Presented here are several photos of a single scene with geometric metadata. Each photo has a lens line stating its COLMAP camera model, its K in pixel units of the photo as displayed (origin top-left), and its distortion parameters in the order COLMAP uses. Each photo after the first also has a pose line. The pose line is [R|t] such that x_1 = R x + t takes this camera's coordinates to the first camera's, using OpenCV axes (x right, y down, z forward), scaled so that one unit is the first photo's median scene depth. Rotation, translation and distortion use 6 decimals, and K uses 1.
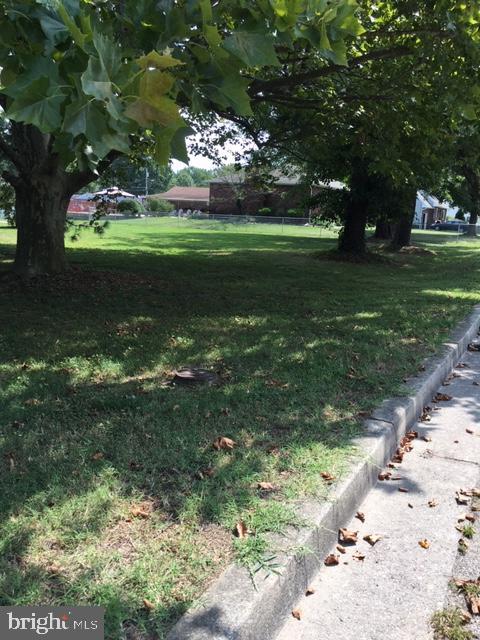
lens RADIAL K [[543.8, 0, 240.6], [0, 543.8, 319.0], [0, 0, 1]] dist [0.050790, -0.069284]
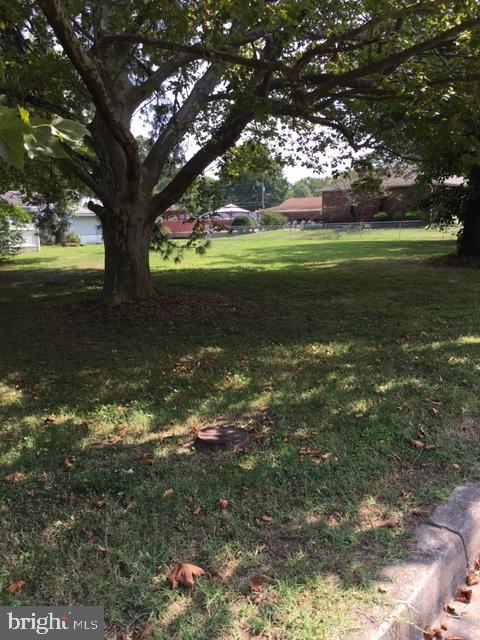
lens RADIAL K [[543.8, 0, 239.2], [0, 543.8, 320.2], [0, 0, 1]] dist [0.050790, -0.069284]
pose [[0.973658, -0.036516, -0.225069, 0.053869], [0.032735, 0.999254, -0.020507, -0.021259], [0.225650, 0.012599, 0.974127, 0.084265]]
